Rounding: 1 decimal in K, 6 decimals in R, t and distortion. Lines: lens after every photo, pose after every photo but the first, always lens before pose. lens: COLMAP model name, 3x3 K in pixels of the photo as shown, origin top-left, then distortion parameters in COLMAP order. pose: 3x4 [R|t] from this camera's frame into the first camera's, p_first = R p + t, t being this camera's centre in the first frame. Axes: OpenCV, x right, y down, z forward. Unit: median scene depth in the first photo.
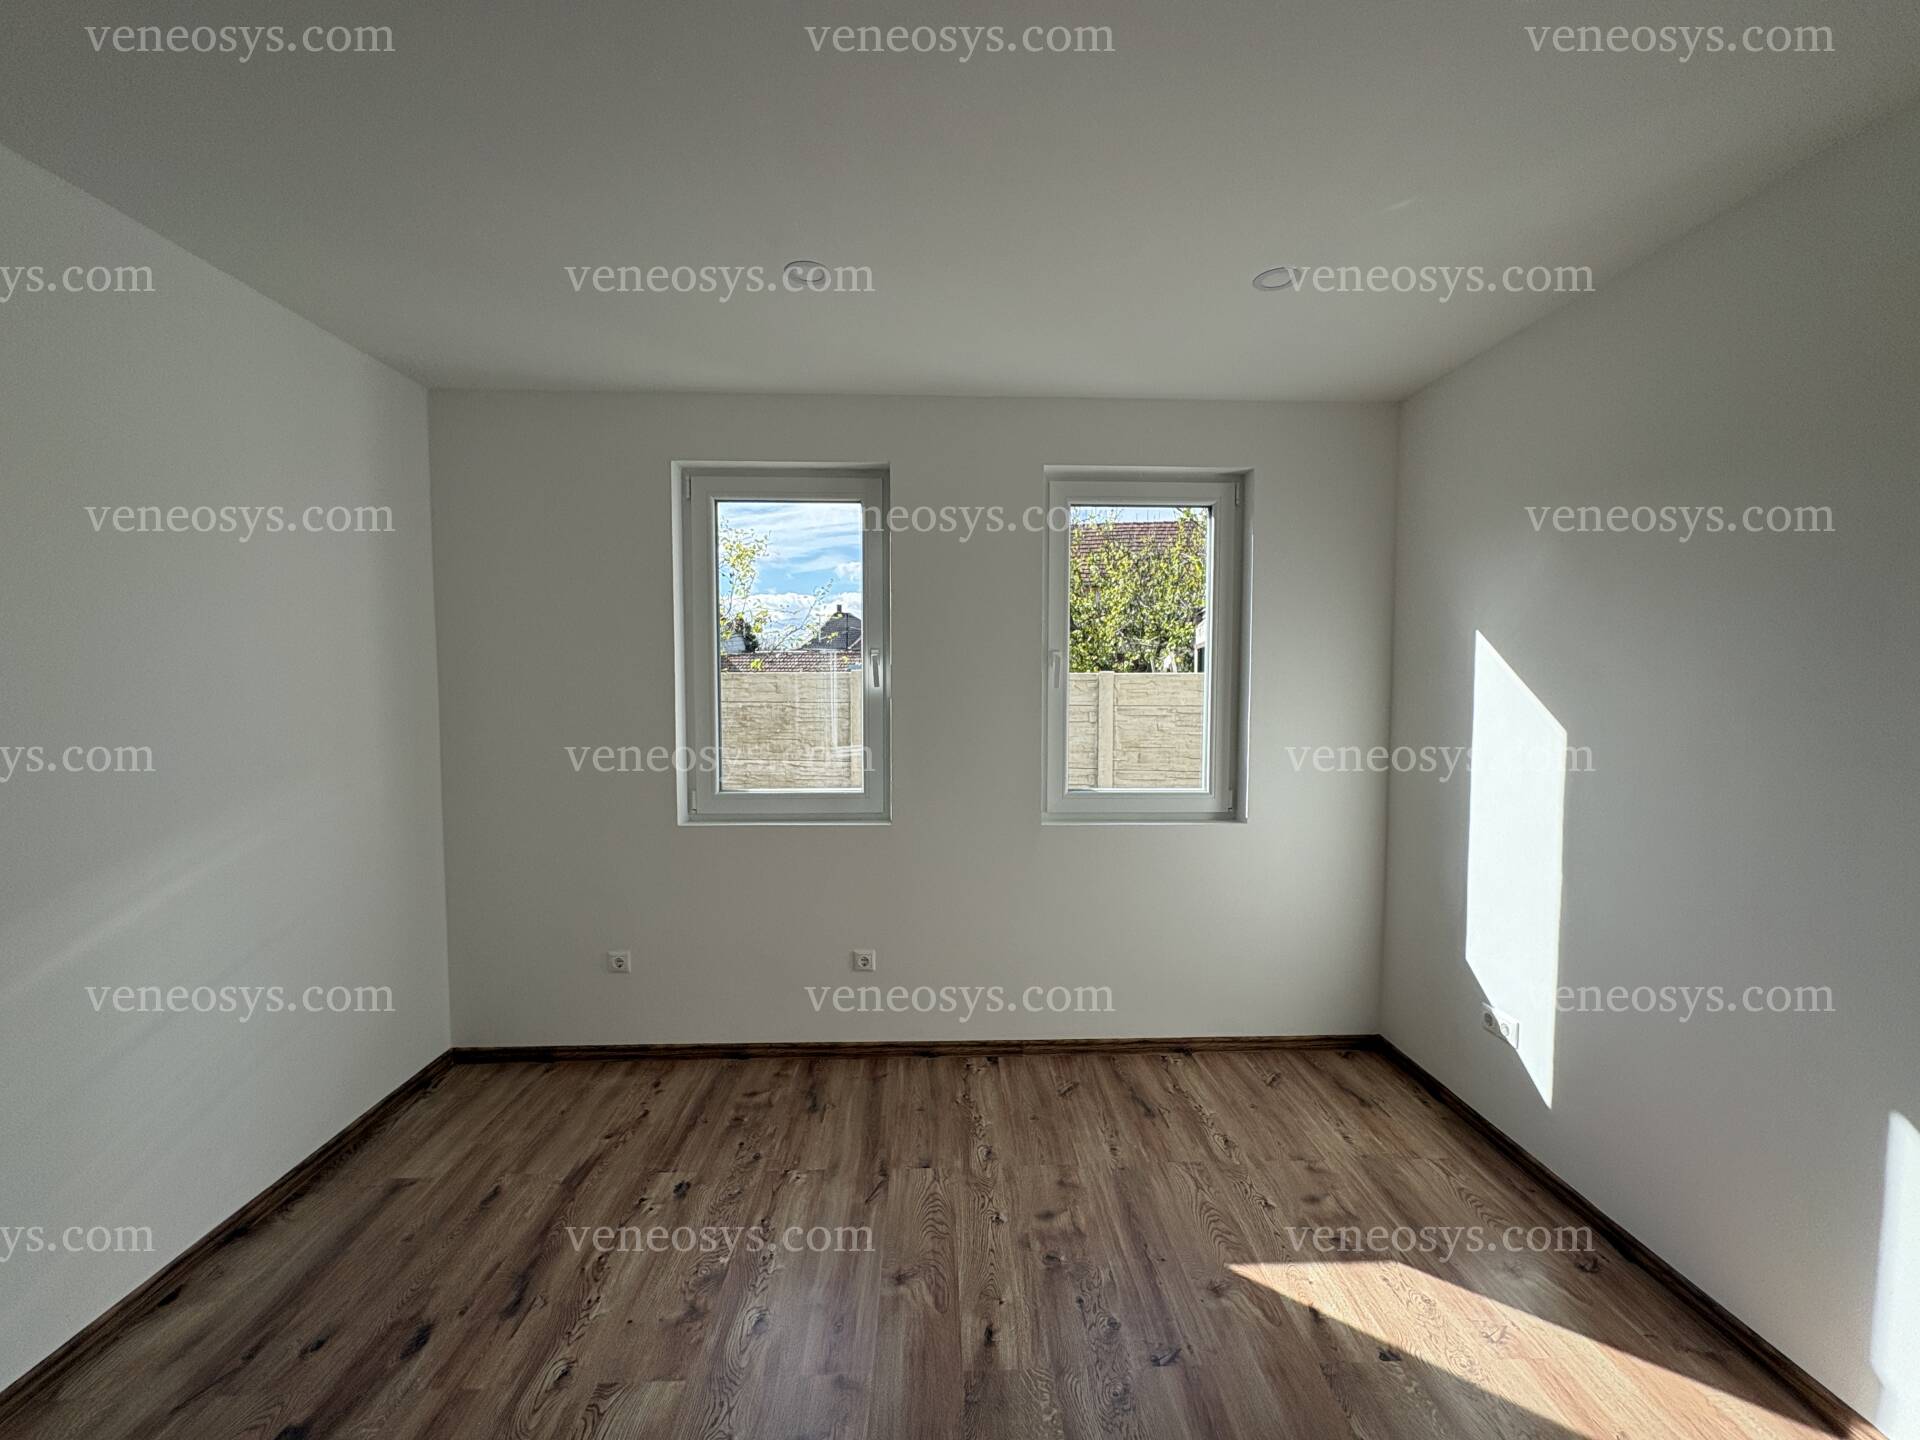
lens RADIAL K [[760.9, 0, 946.8], [0, 760.9, 714.5], [0, 0, 1]] dist [0.002242, -0.000449]
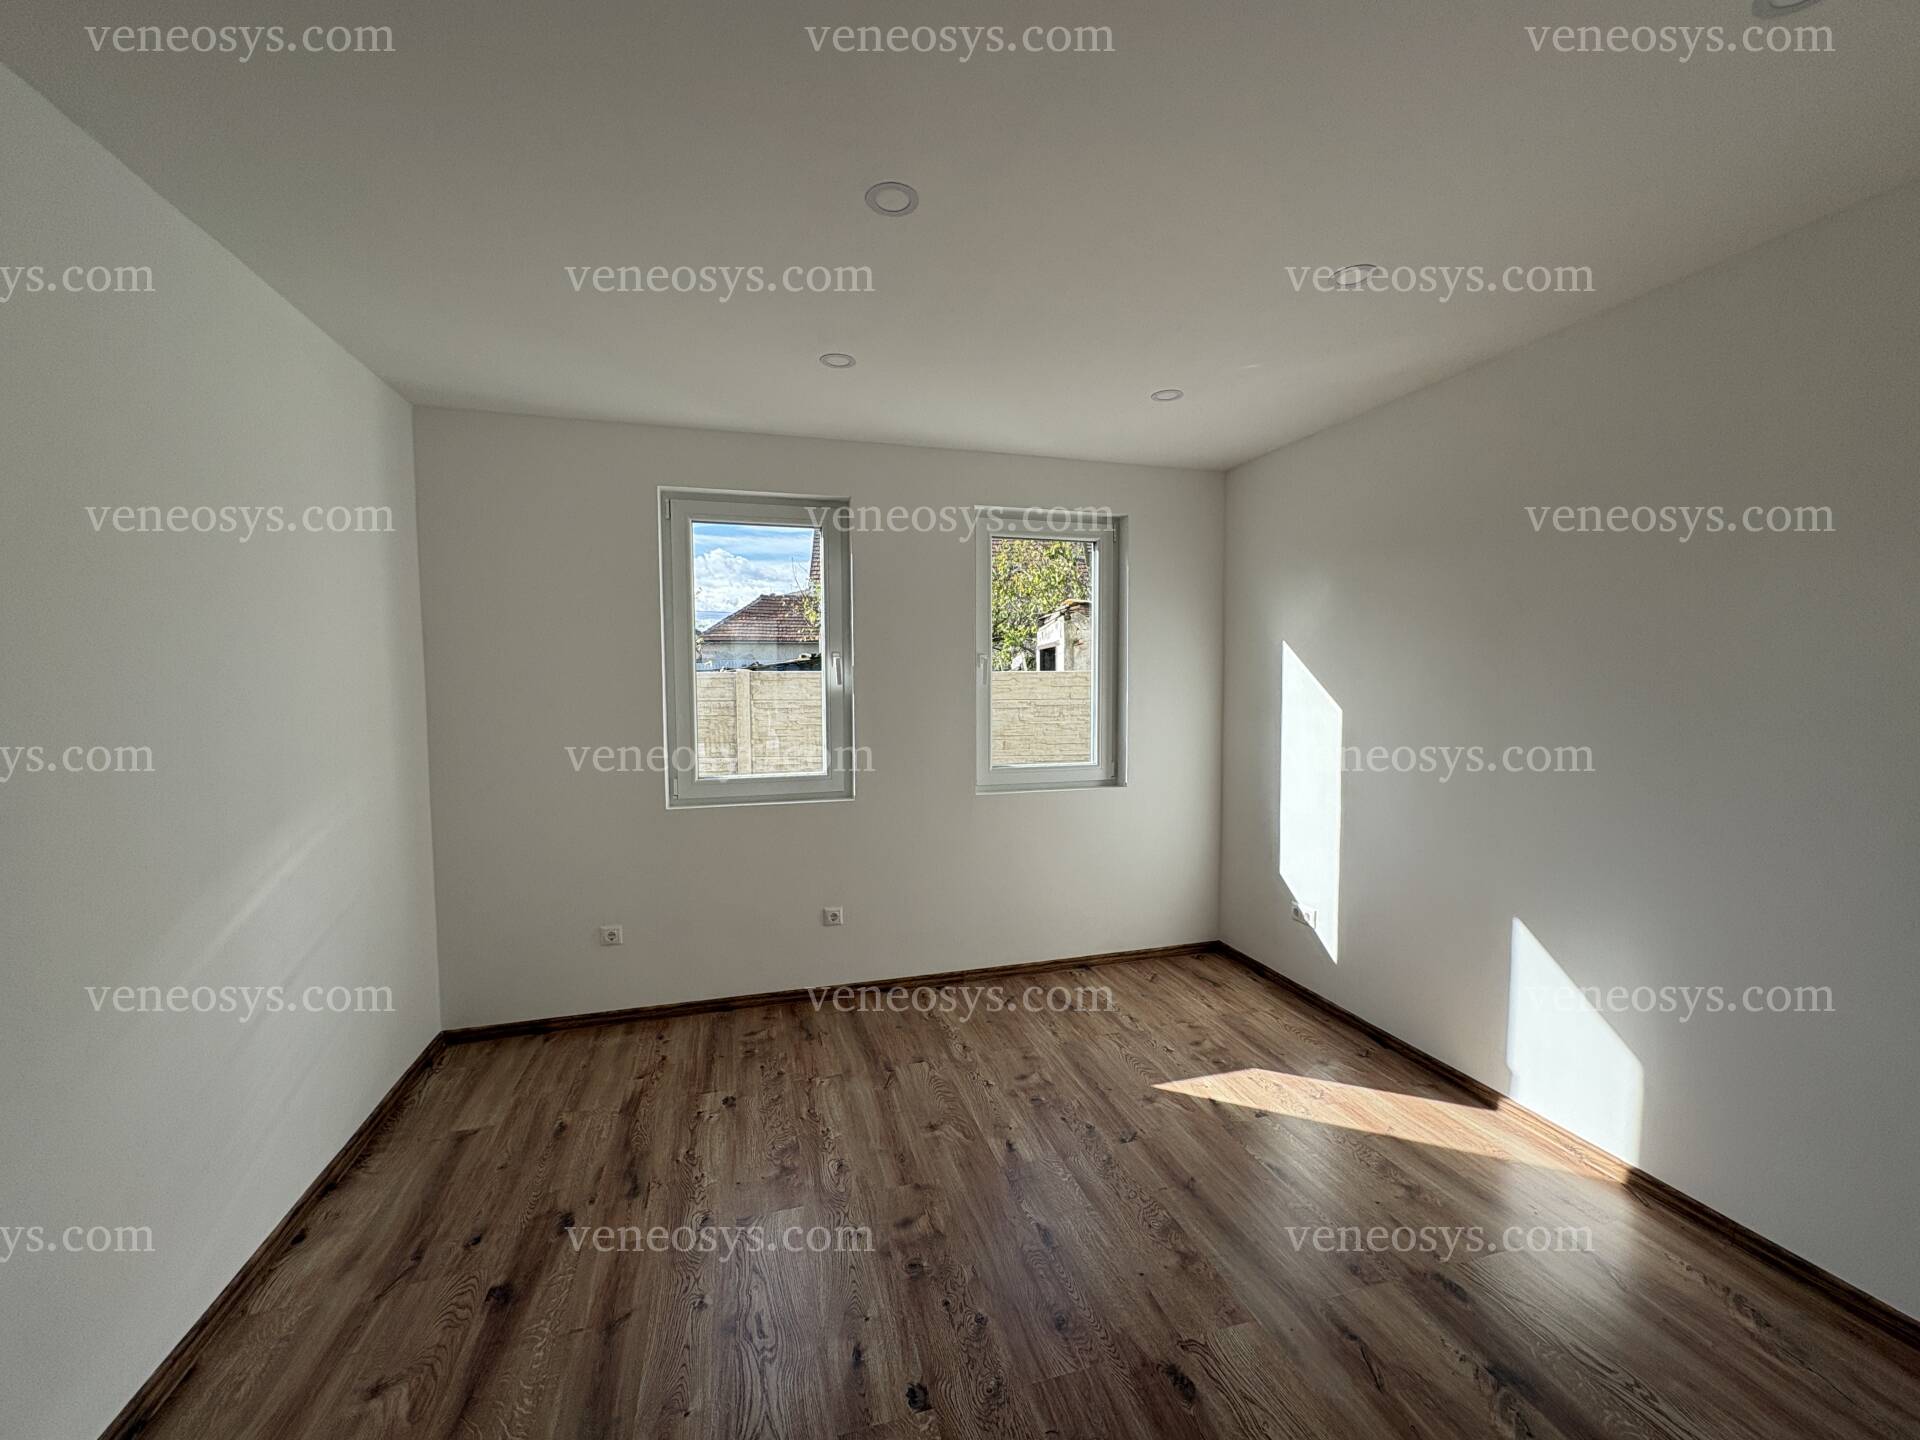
lens RADIAL K [[760.9, 0, 948.3], [0, 760.9, 711.6], [0, 0, 1]] dist [0.002242, -0.000449]
pose [[0.969784, -0.017235, 0.243356, -0.255670], [0.017483, 0.999847, 0.001141, 0.008618], [-0.243338, 0.003148, 0.969936, -0.223079]]
